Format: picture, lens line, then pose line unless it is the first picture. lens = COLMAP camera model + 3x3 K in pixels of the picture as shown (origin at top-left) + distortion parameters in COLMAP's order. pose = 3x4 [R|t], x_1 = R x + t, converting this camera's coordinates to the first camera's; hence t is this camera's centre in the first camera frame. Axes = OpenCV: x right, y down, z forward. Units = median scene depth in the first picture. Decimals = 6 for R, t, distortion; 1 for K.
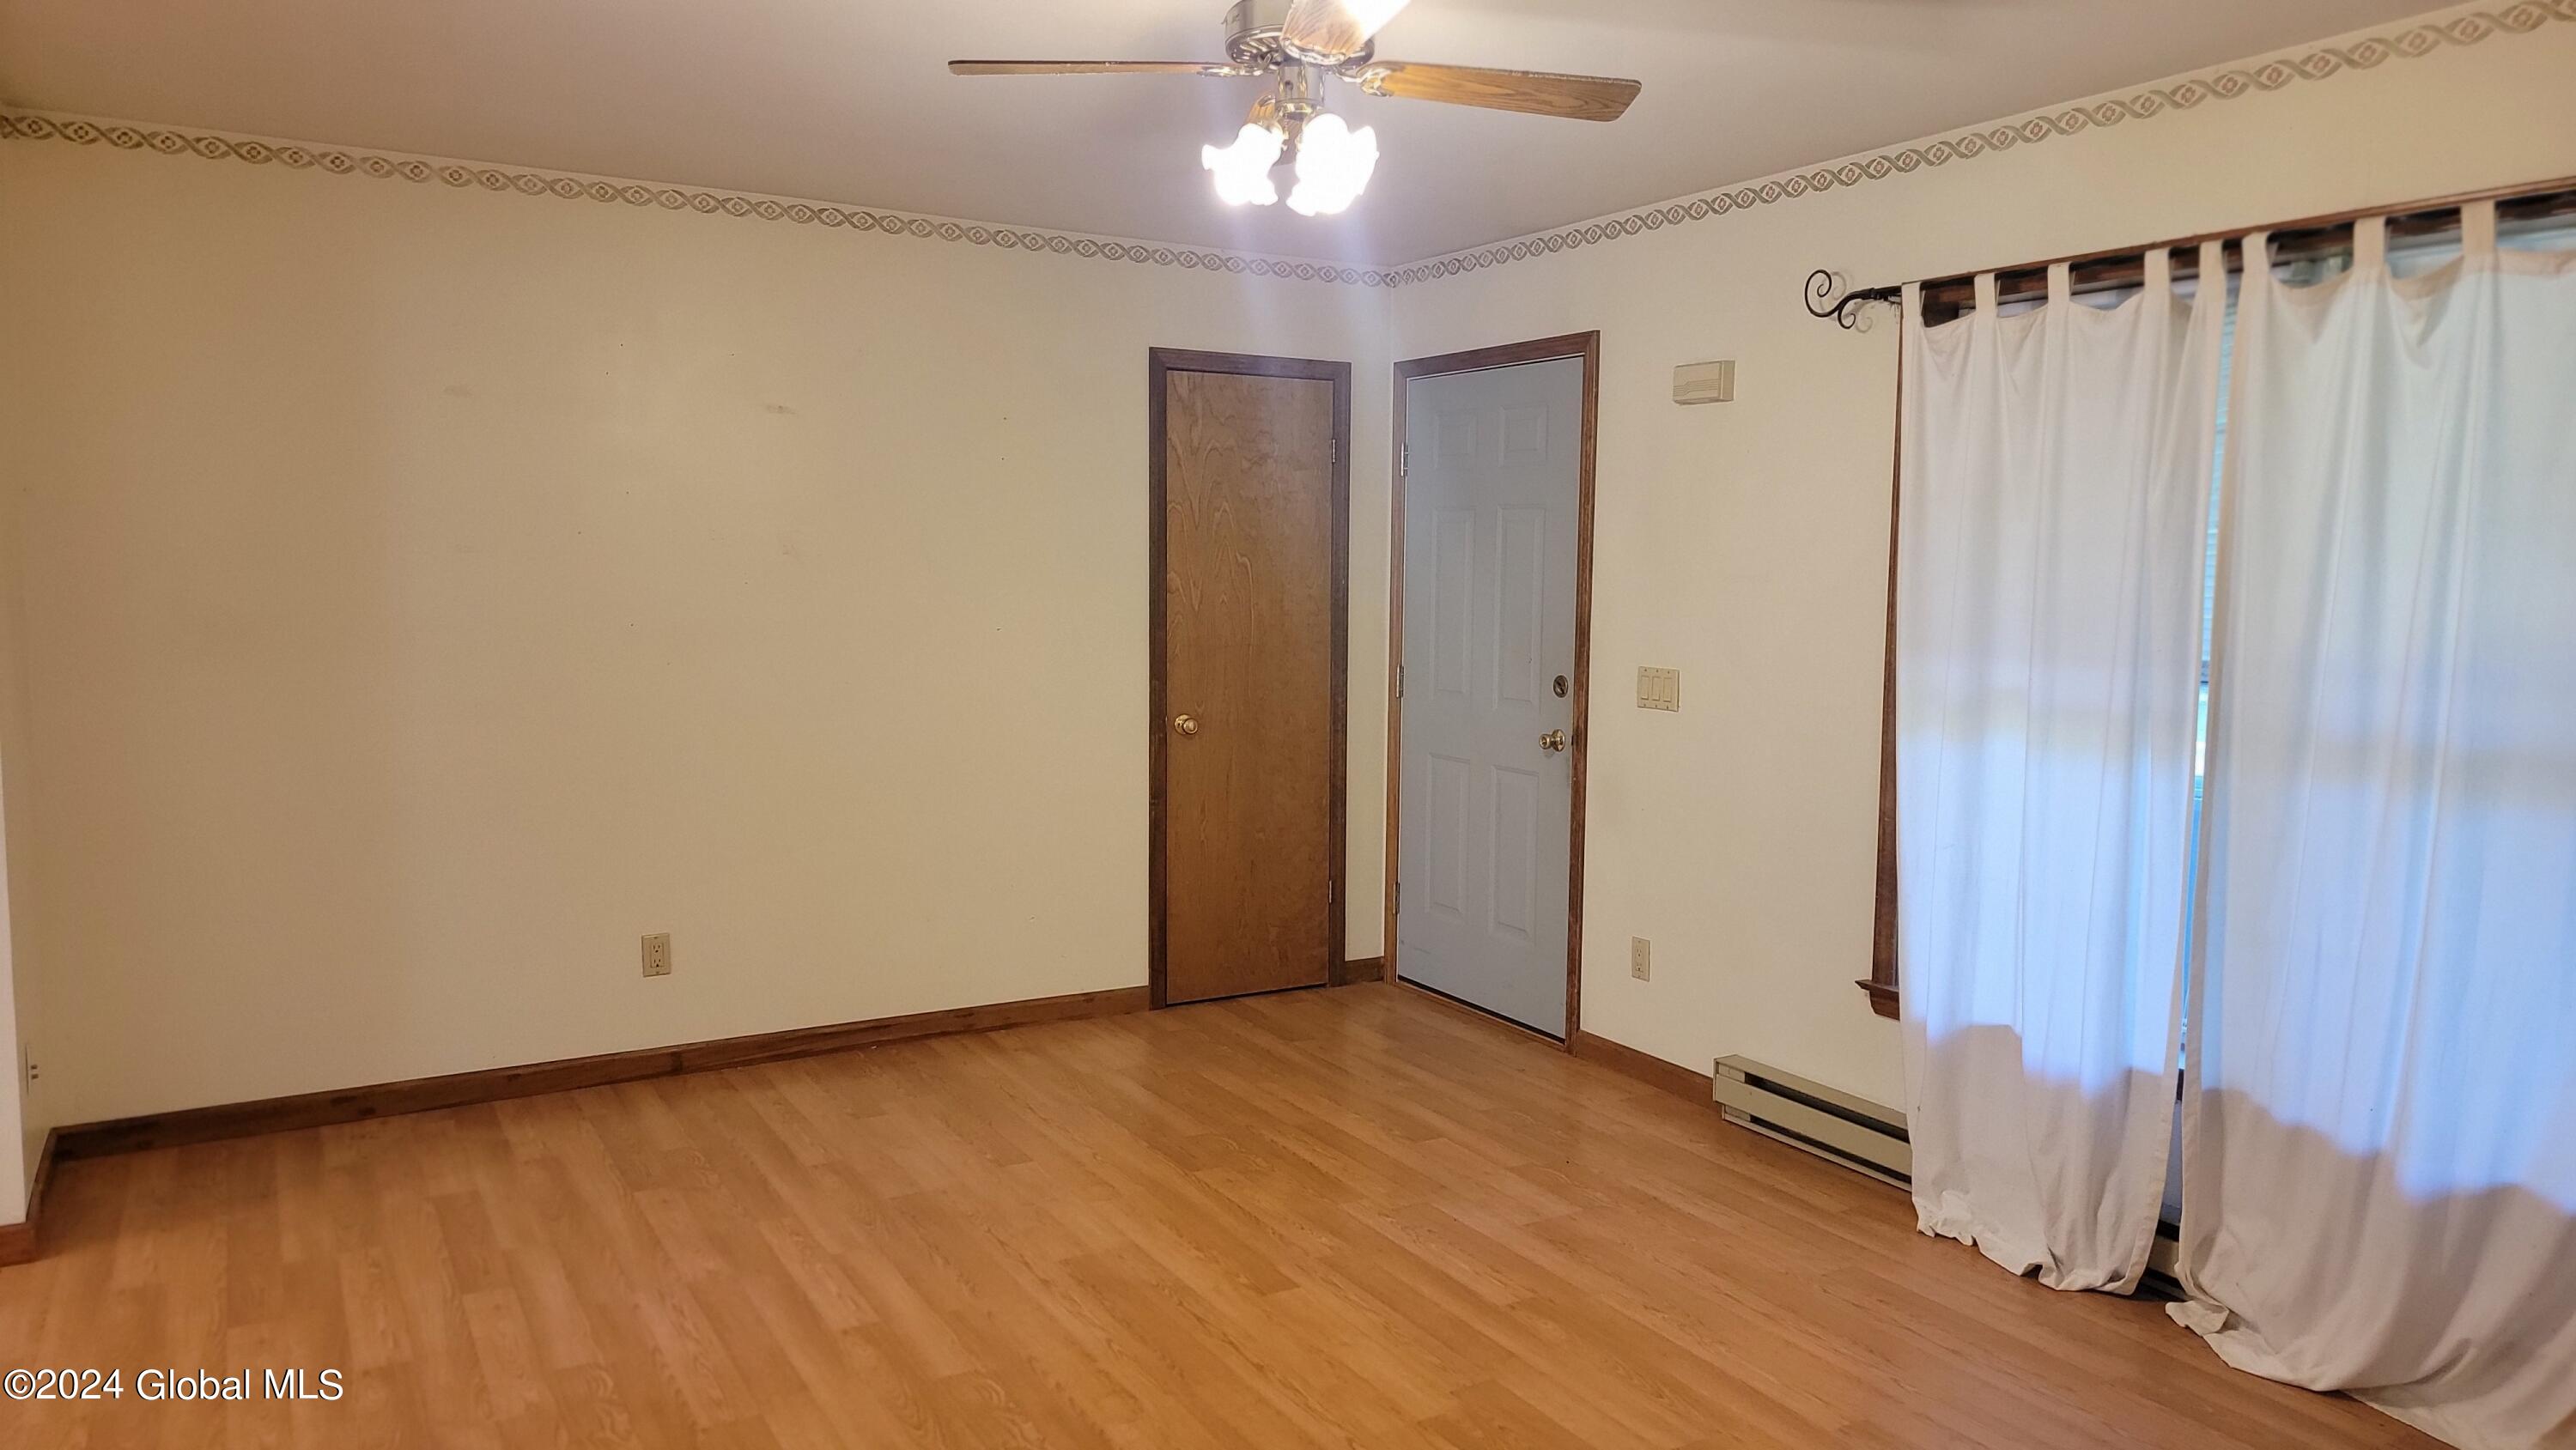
lens RADIAL K [[1699.7, 0, 1288.0], [0, 1699.7, 725.0], [0, 0, 1]] dist [0.025060, -0.001068]
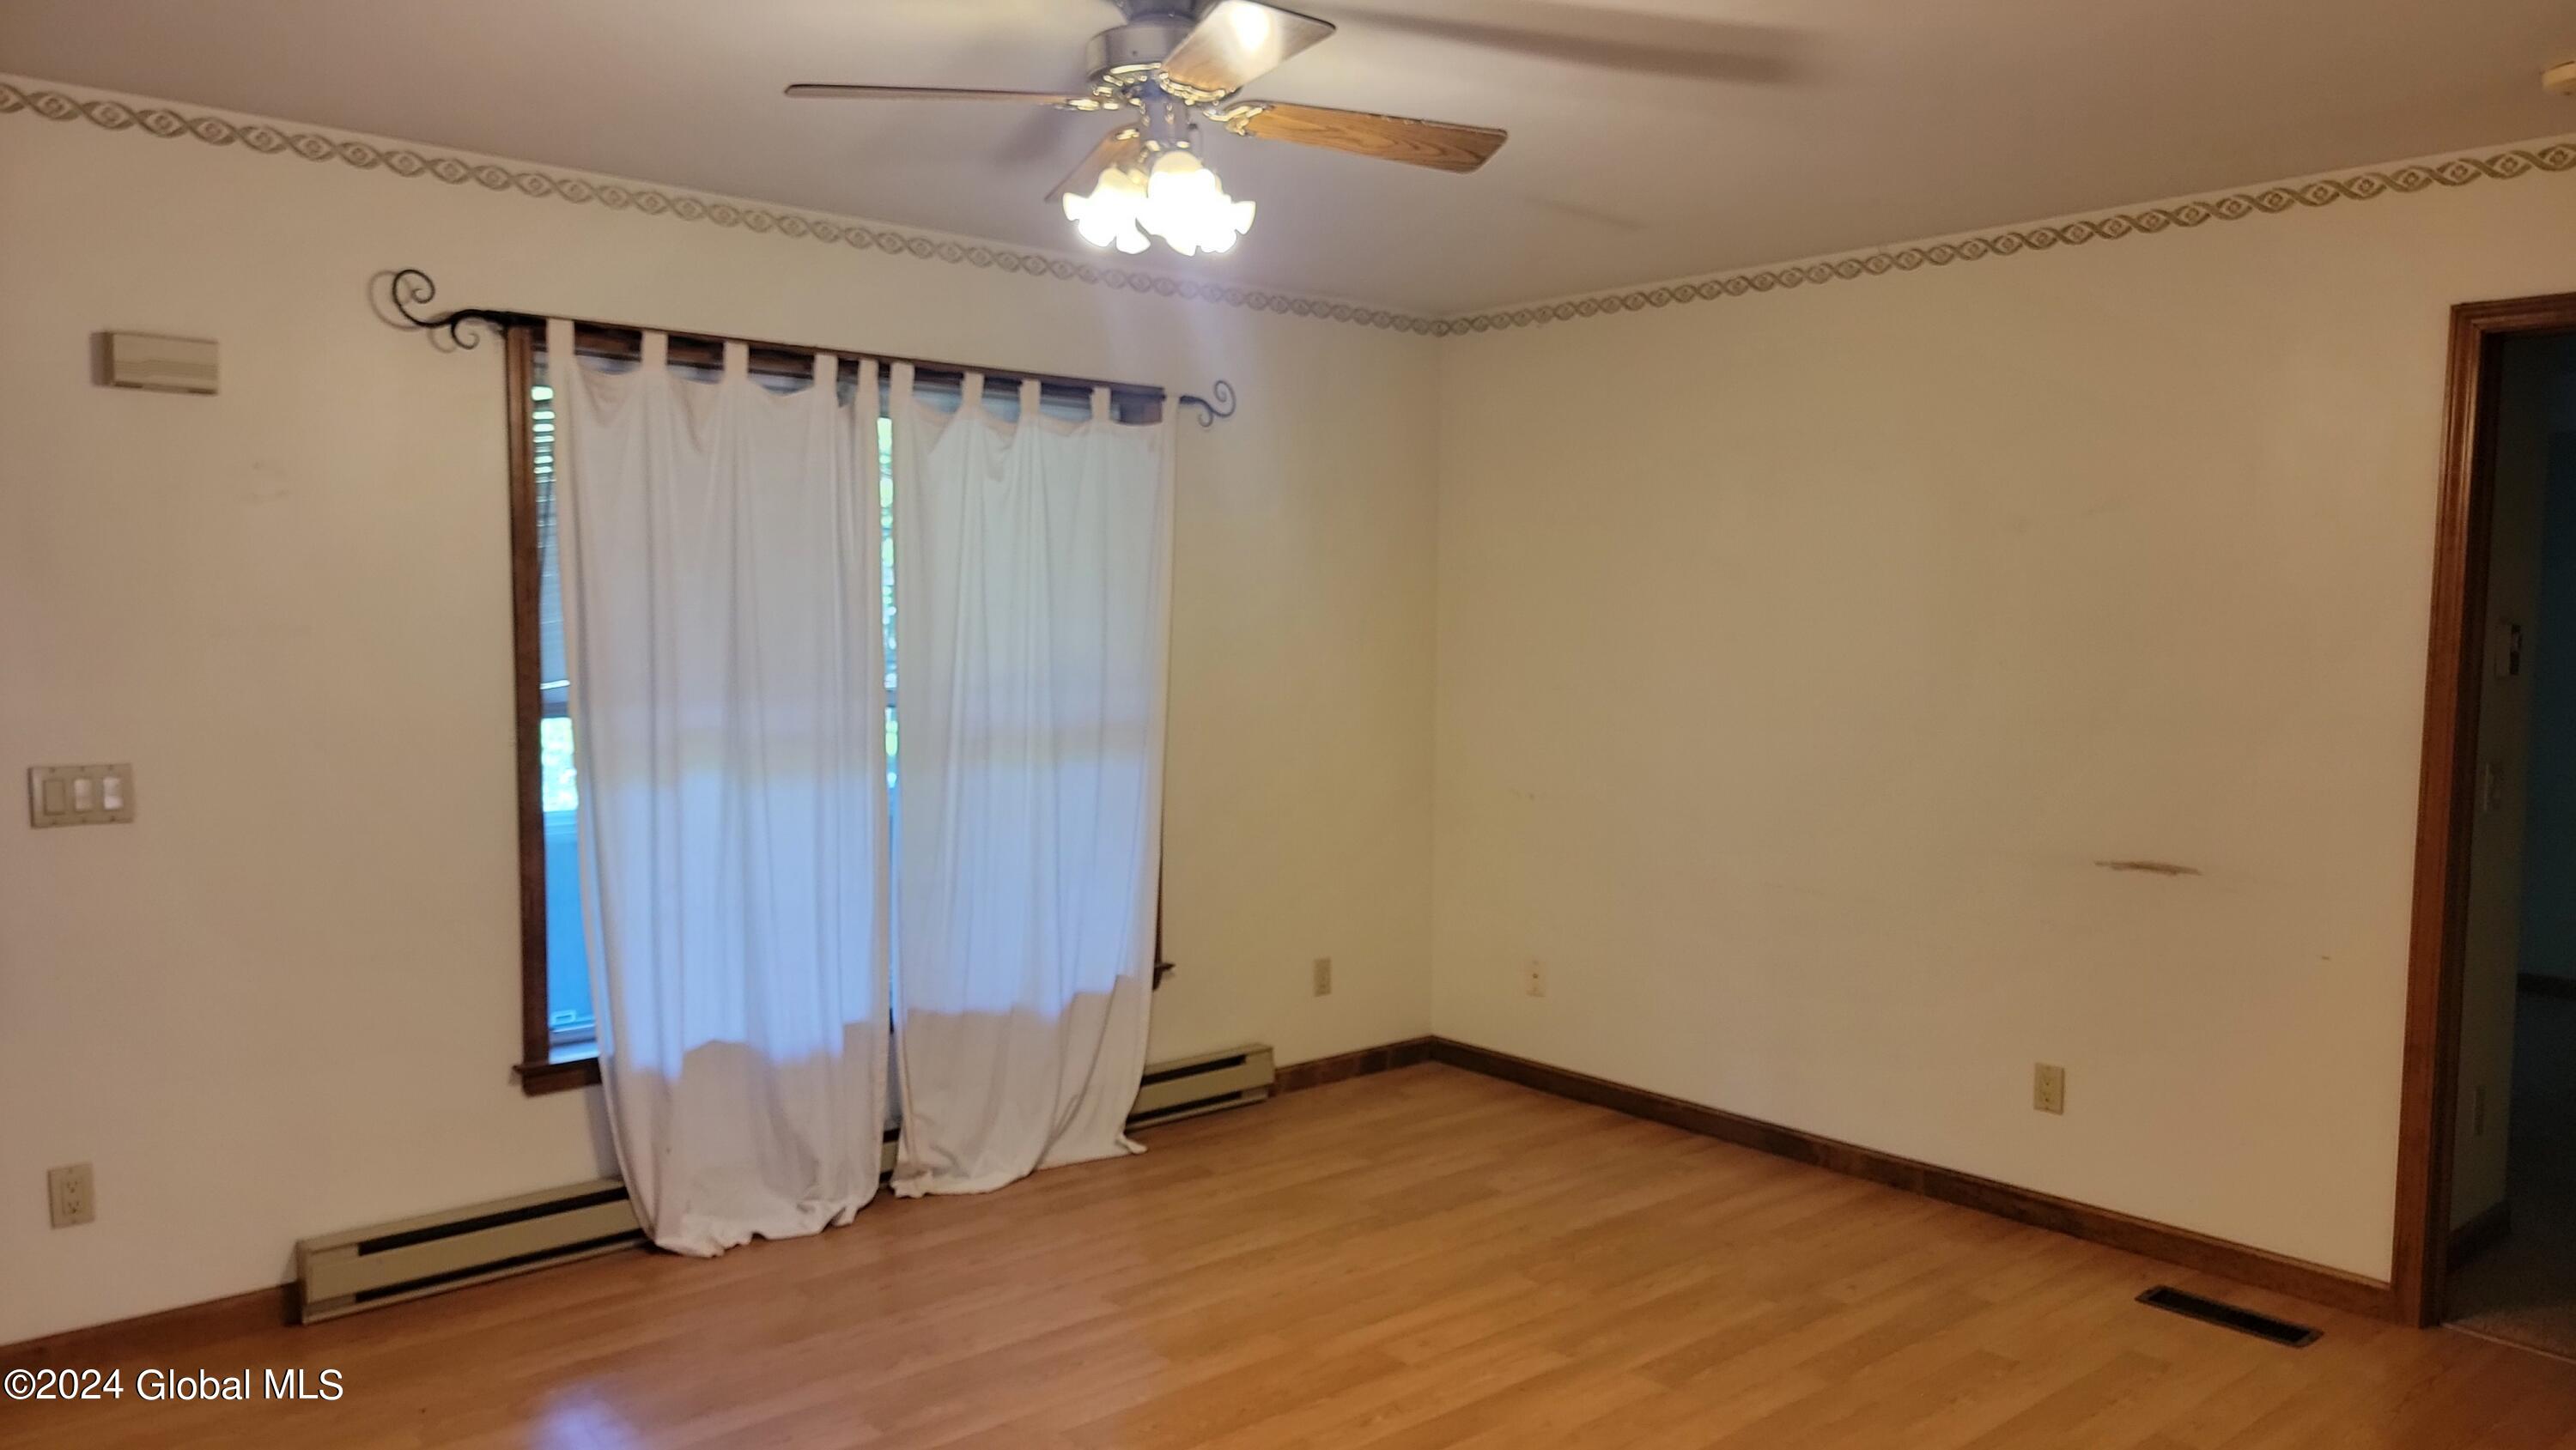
lens RADIAL K [[1876.5, 0, 1288.0], [0, 1876.5, 725.0], [0, 0, 1]] dist [0.002944, 0.002779]
pose [[-0.192270, -0.082044, 0.977906, -0.892861], [0.080588, 0.991813, 0.099056, -0.122306], [-0.978028, 0.097853, -0.184084, 0.957985]]
